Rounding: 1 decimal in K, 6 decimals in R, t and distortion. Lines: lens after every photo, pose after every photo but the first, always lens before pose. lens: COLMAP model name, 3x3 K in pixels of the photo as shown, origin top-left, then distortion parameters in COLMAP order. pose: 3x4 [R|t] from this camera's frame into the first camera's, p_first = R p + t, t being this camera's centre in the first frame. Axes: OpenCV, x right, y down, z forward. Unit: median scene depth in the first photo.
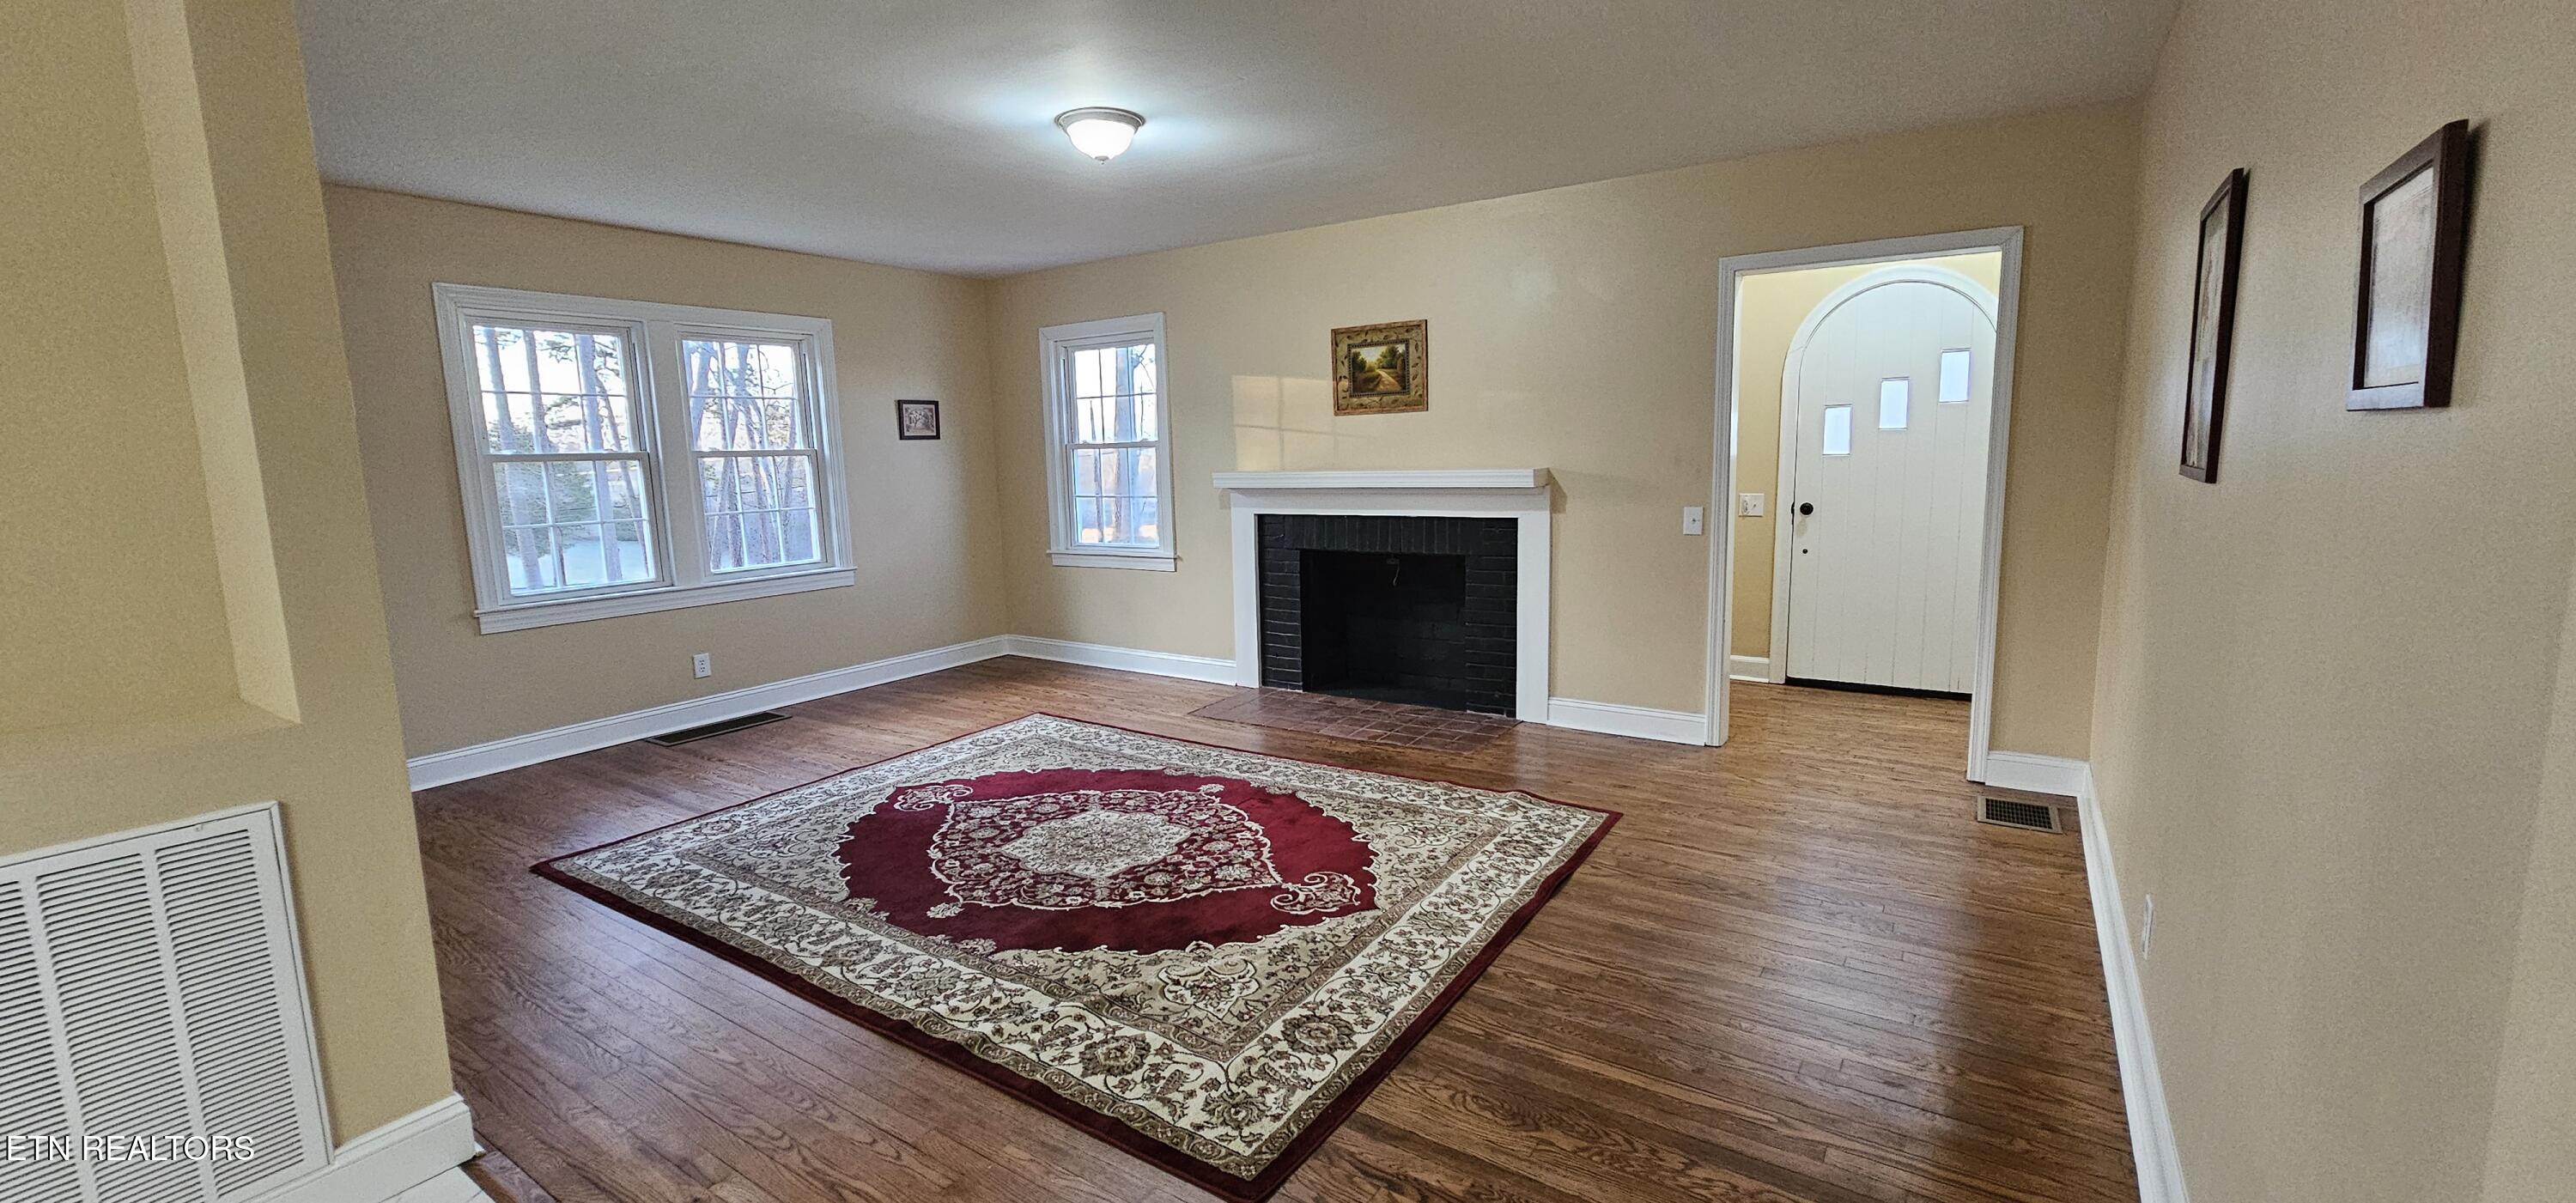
lens RADIAL K [[1049.9, 0, 1285.7], [0, 1049.9, 607.0], [0, 0, 1]] dist [0.001412, 0.000014]
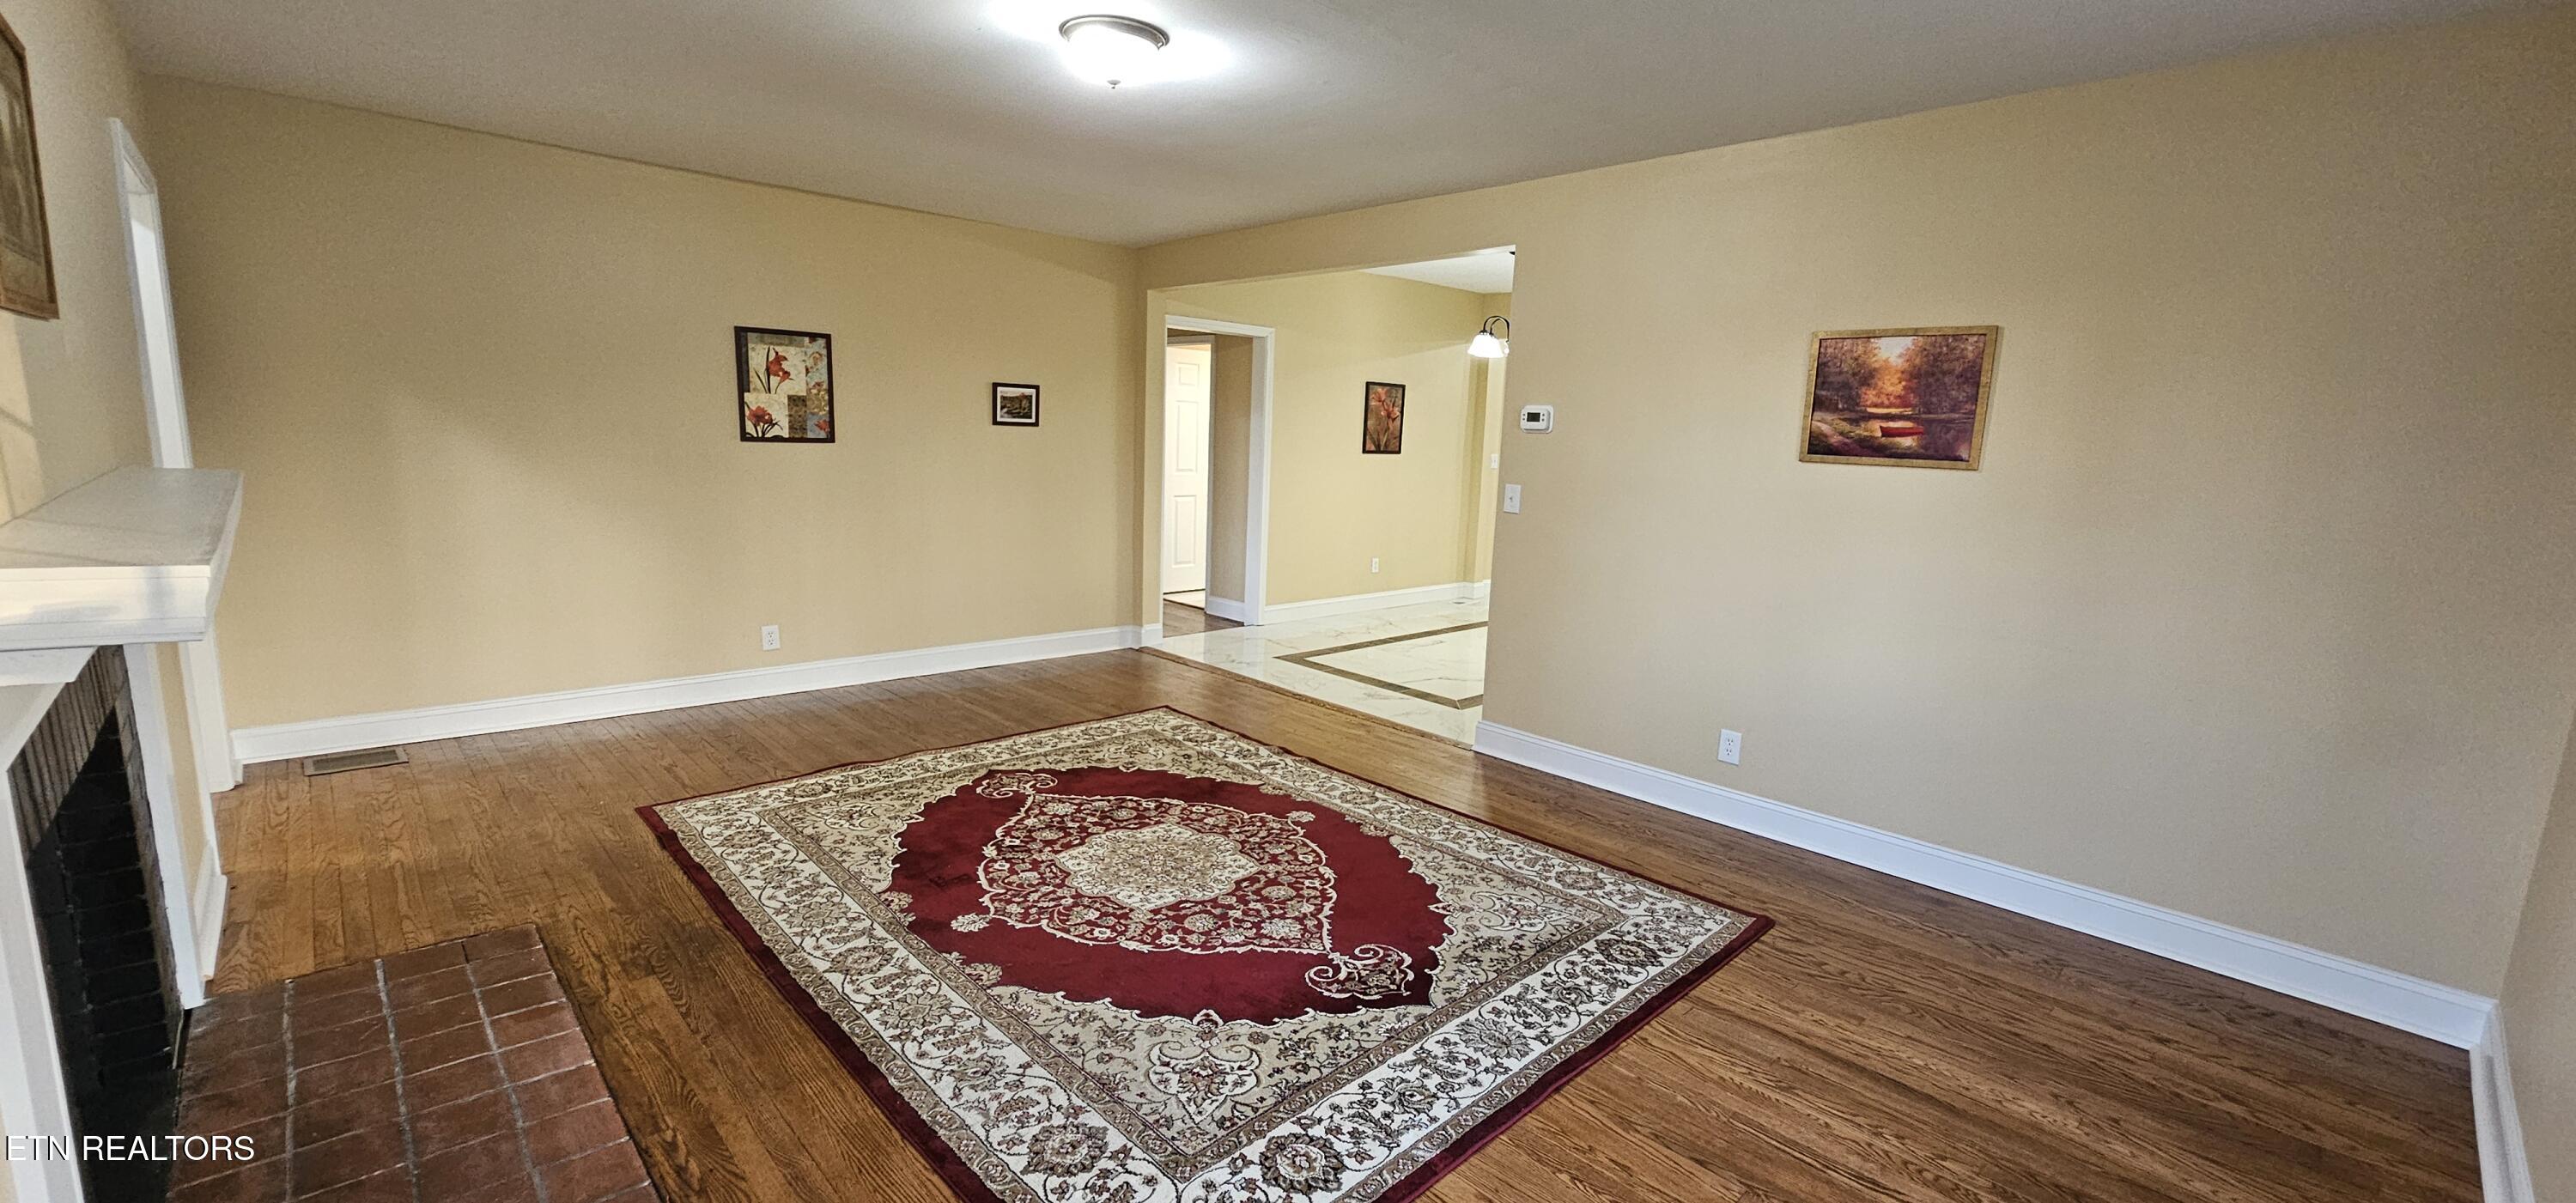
lens RADIAL K [[1047.2, 0, 1289.1], [0, 1047.2, 602.5], [0, 0, 1]] dist [0.000554, -0.000273]
pose [[-0.976066, -0.047391, 0.212248, -0.427411], [0.019322, 0.953210, 0.301689, -0.243560], [-0.216614, 0.298570, -0.929481, 1.580177]]
